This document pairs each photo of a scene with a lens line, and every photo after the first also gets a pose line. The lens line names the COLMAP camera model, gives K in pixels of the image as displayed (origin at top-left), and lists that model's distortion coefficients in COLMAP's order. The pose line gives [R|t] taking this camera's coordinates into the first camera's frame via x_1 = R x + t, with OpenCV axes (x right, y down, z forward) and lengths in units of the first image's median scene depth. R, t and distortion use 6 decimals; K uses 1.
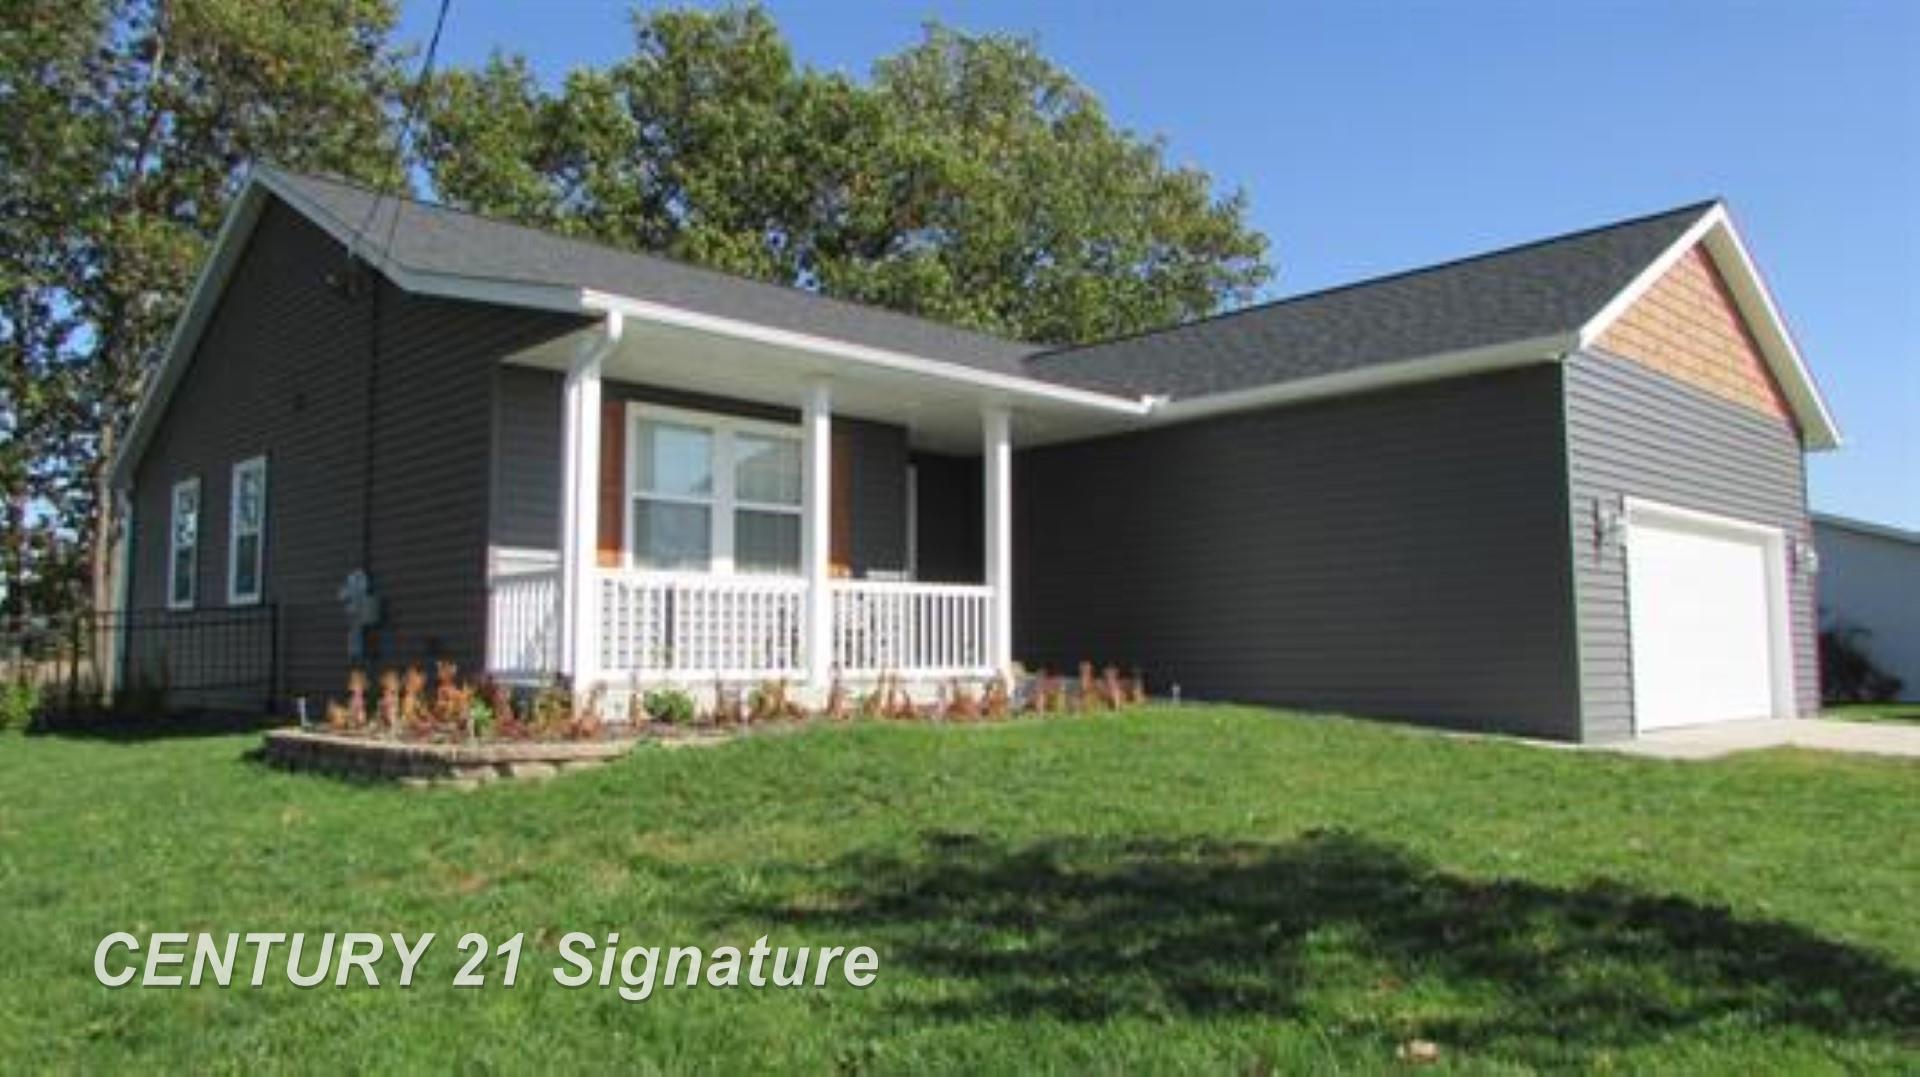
lens RADIAL K [[1362.0, 0, 954.7], [0, 1362.0, 542.6], [0, 0, 1]] dist [-0.031532, 0.003688]
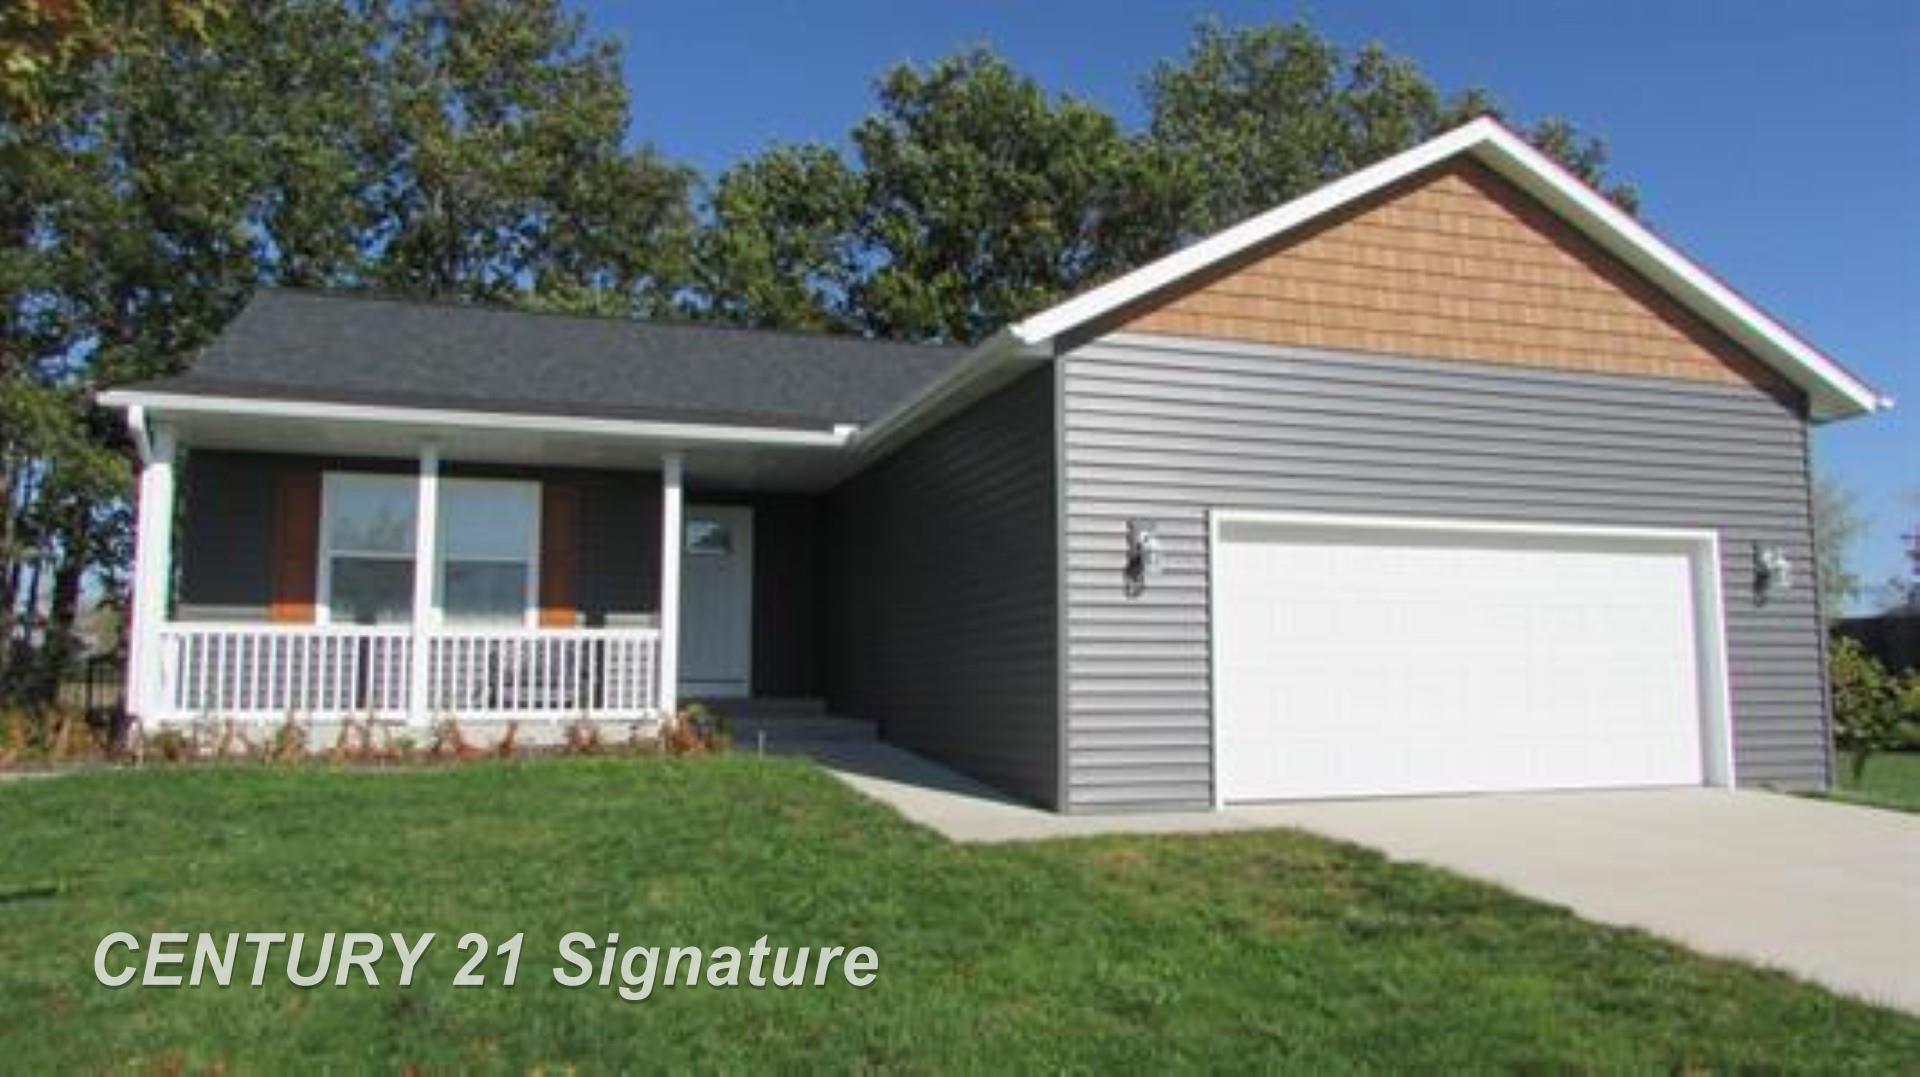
lens RADIAL K [[1362.0, 0, 962.3], [0, 1362.0, 530.6], [0, 0, 1]] dist [-0.031532, 0.003688]
pose [[0.905088, -0.044338, -0.422906, 0.673596], [0.032142, 0.998837, -0.035932, 0.002926], [0.424008, 0.018929, 0.905461, 0.190618]]
